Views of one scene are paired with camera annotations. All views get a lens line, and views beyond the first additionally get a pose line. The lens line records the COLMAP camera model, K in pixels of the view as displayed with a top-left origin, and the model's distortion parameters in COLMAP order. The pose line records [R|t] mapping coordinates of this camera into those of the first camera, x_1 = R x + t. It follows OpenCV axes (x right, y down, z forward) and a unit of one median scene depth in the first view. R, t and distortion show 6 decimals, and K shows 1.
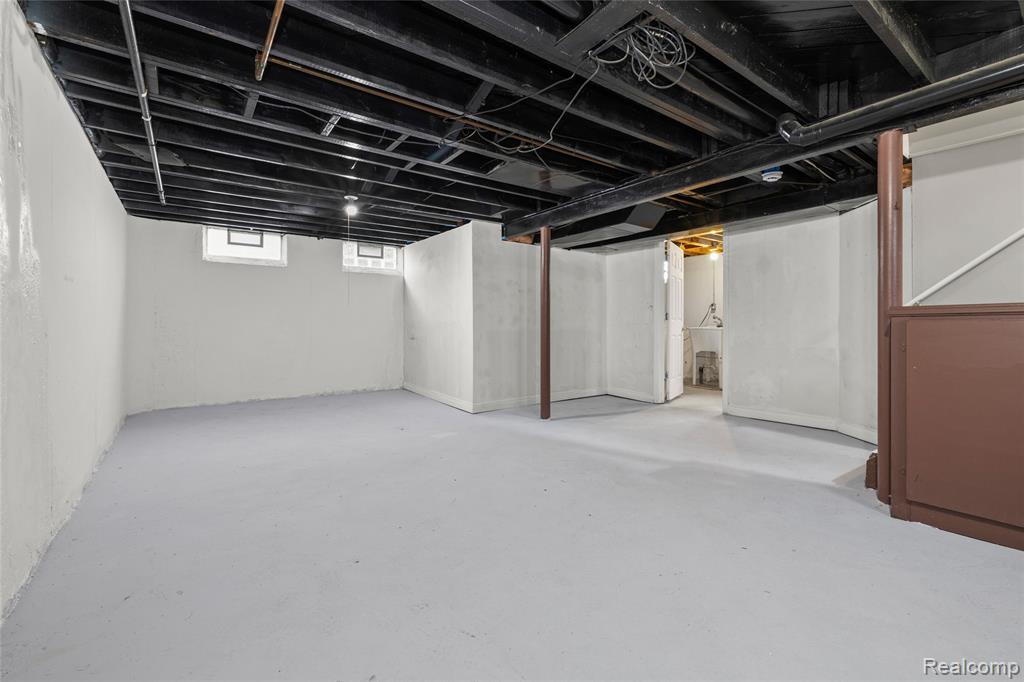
lens RADIAL K [[432.1, 0, 512.3], [0, 432.1, 329.9], [0, 0, 1]] dist [-0.000643, 0.000944]
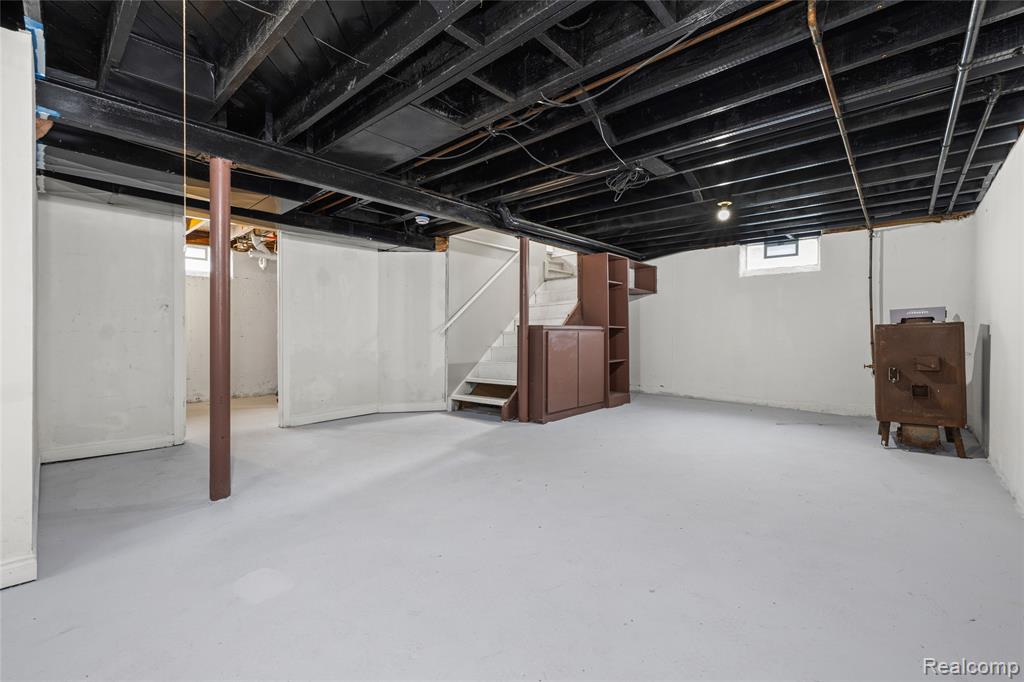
lens RADIAL K [[432.1, 0, 514.7], [0, 432.1, 339.3], [0, 0, 1]] dist [-0.000643, 0.000944]
pose [[-0.193001, -0.008771, 0.981159, -0.637043], [0.008955, 0.999903, 0.010700, -0.004089], [-0.981158, 0.010851, -0.192904, 0.838733]]
